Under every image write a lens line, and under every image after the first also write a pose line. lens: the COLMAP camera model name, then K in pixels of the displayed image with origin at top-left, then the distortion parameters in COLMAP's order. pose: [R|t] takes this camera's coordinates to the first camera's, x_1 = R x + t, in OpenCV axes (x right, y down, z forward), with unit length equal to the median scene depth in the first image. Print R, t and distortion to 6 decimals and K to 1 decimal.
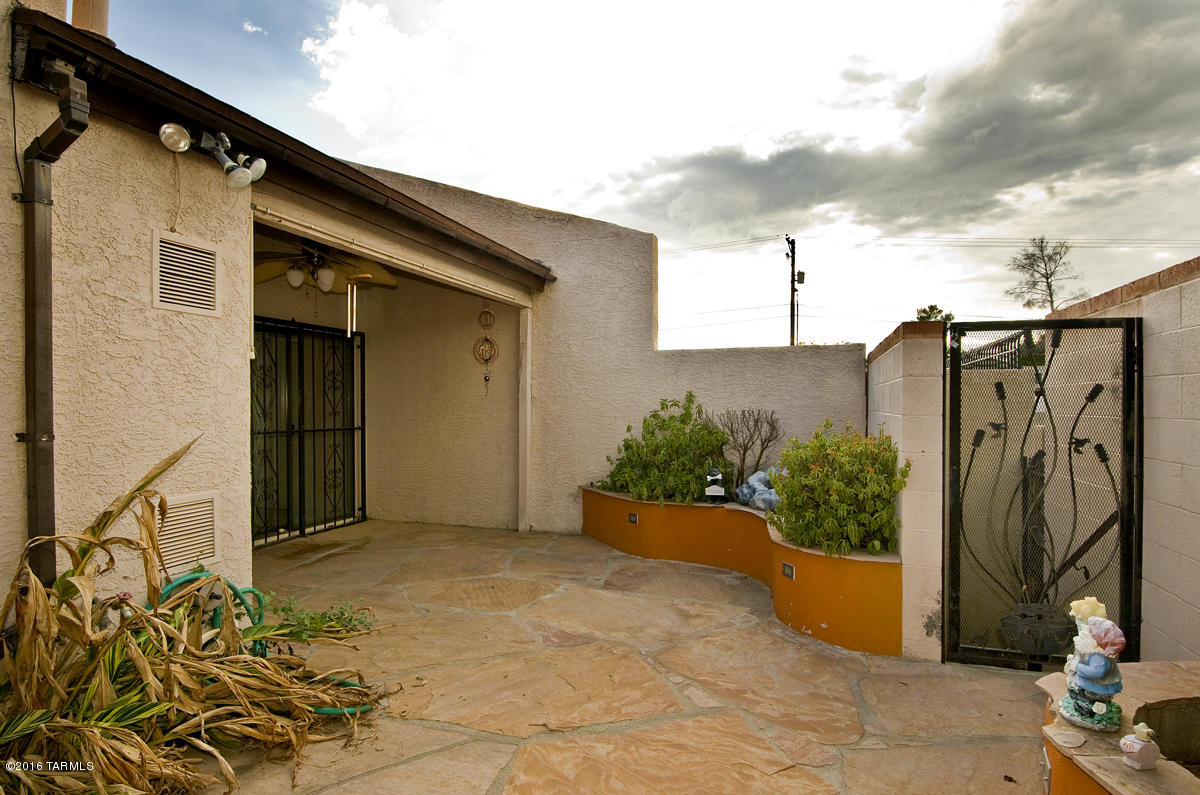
lens RADIAL K [[623.8, 0, 600.0], [0, 623.8, 397.5], [0, 0, 1]] dist [0.000412, 0.000021]
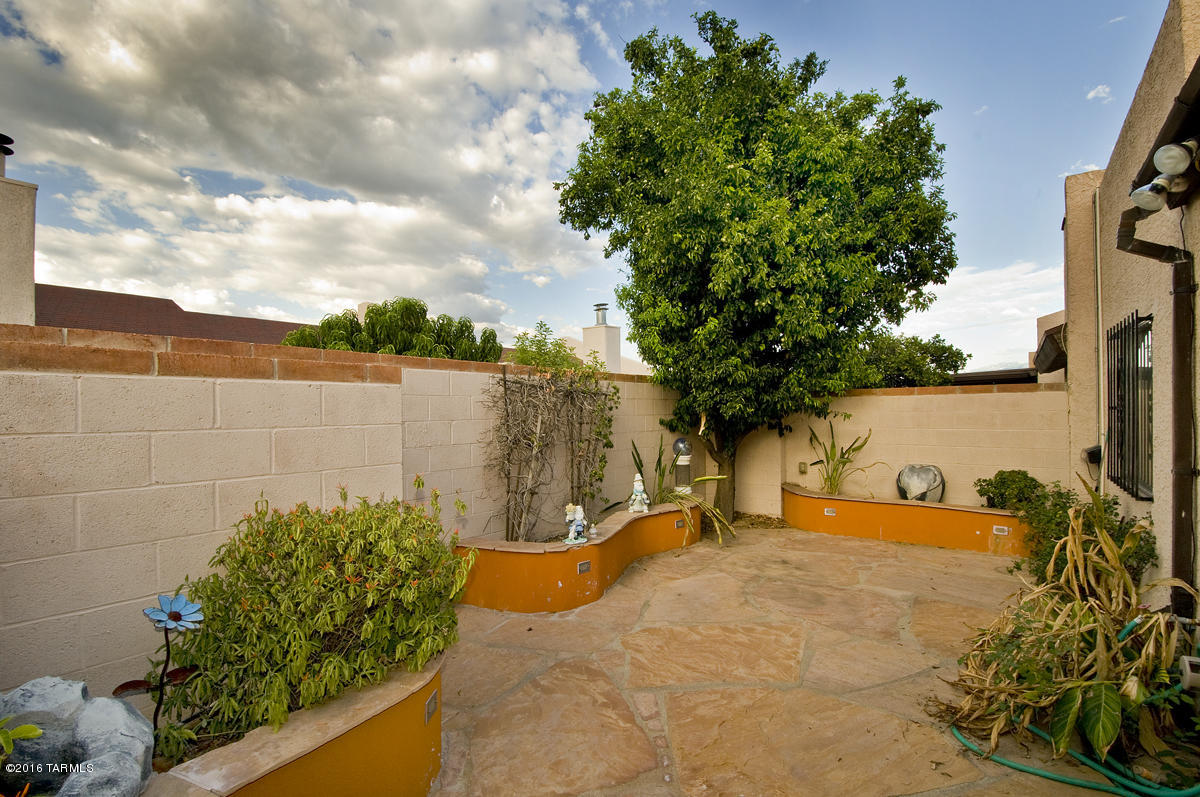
lens RADIAL K [[524.3, 0, 597.5], [0, 524.3, 408.1], [0, 0, 1]] dist [0.000159, -0.015737]
pose [[-0.942493, 0.009548, 0.334088, -0.061623], [0.006231, 0.999920, -0.010998, -0.039436], [-0.334166, -0.008284, -0.942478, 1.445019]]
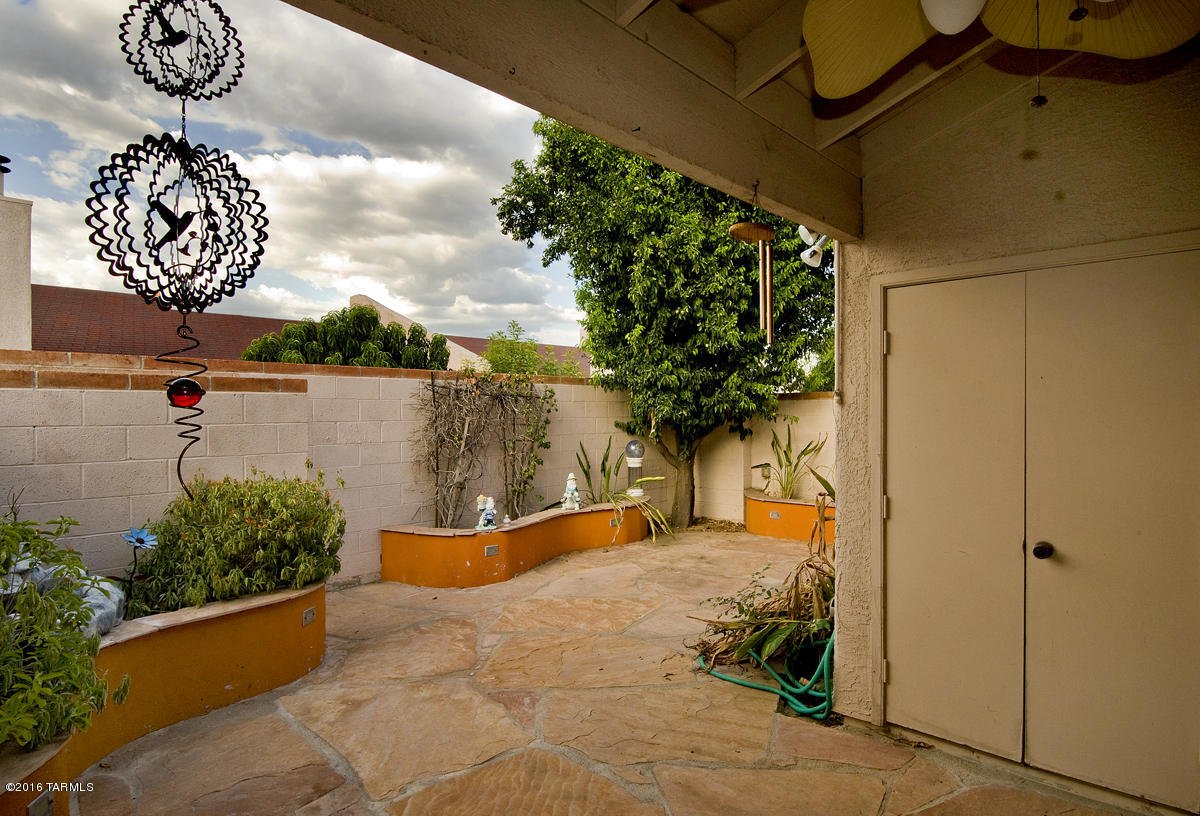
lens RADIAL K [[652.4, 0, 618.7], [0, 652.4, 414.3], [0, 0, 1]] dist [0.003156, -0.017969]
pose [[-0.914848, 0.002906, 0.403789, -0.554039], [0.001740, 0.999993, -0.003254, -0.037690], [-0.403796, -0.002274, -0.914846, 1.708565]]
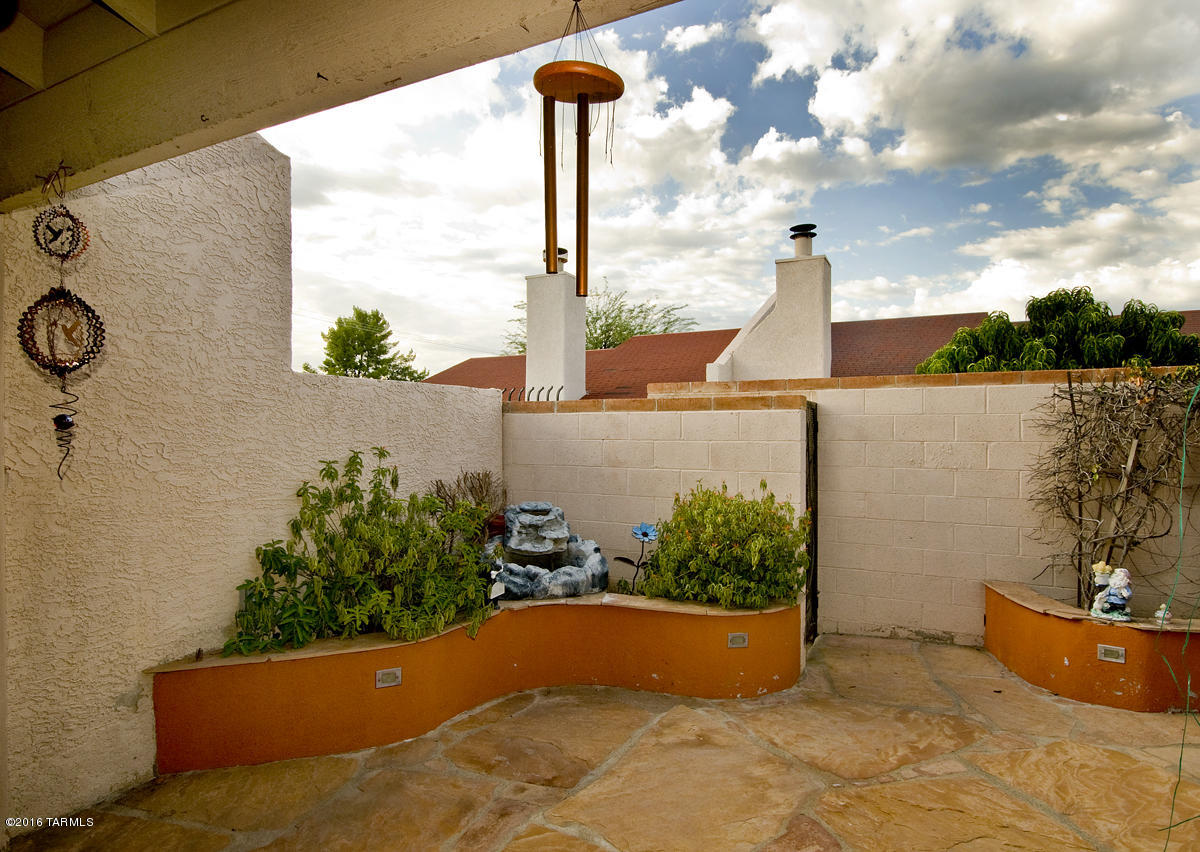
lens RADIAL K [[674.9, 0, 598.7], [0, 674.9, 433.2], [0, 0, 1]] dist [0.016409, -0.026479]
pose [[0.147233, -0.004070, 0.989093, -0.741492], [-0.008542, 0.999949, 0.005387, -0.044369], [-0.989065, -0.009242, 0.147191, 1.037009]]
